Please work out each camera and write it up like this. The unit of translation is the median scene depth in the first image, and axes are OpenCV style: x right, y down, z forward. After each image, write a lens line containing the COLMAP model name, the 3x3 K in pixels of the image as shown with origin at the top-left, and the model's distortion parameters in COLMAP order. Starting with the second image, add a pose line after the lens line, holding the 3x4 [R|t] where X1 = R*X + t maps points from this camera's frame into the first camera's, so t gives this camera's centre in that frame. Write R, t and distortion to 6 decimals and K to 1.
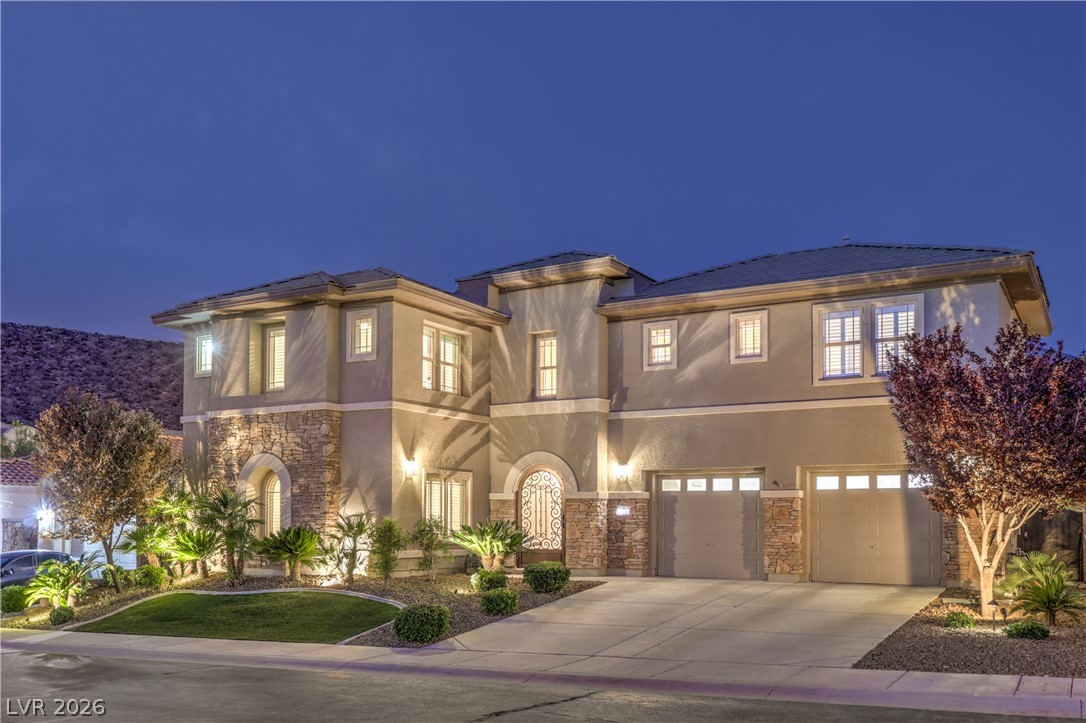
lens RADIAL K [[998.6, 0, 543.0], [0, 998.6, 361.5], [0, 0, 1]] dist [-0.008040, -0.001675]
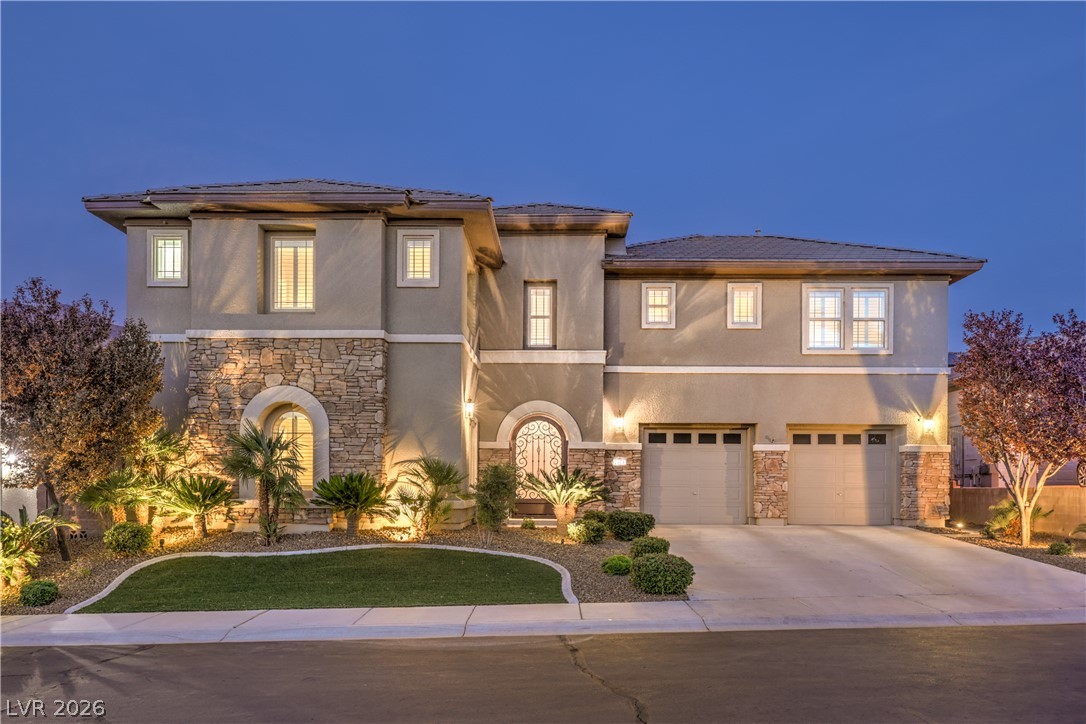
lens RADIAL K [[872.8, 0, 549.6], [0, 872.8, 390.4], [0, 0, 1]] dist [-0.006157, -0.001508]
pose [[0.865295, 0.055514, 0.498180, -0.439929], [-0.081598, 0.996192, 0.030720, 0.054649], [-0.494577, -0.067233, 0.866529, 0.258056]]
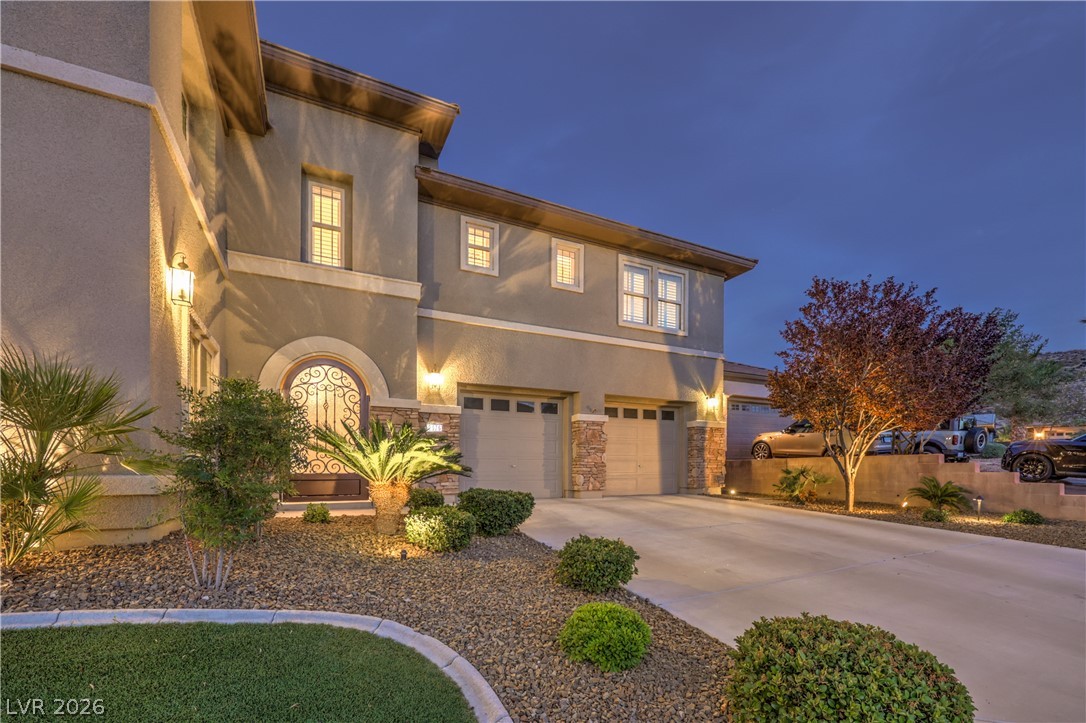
lens RADIAL K [[482.7, 0, 551.7], [0, 482.7, 457.1], [0, 0, 1]] dist [-0.000566, -0.000113]
pose [[0.542438, 0.021696, 0.839816, -0.208570], [-0.118915, 0.991584, 0.051191, 0.142901], [-0.831637, -0.127635, 0.540452, 0.698399]]
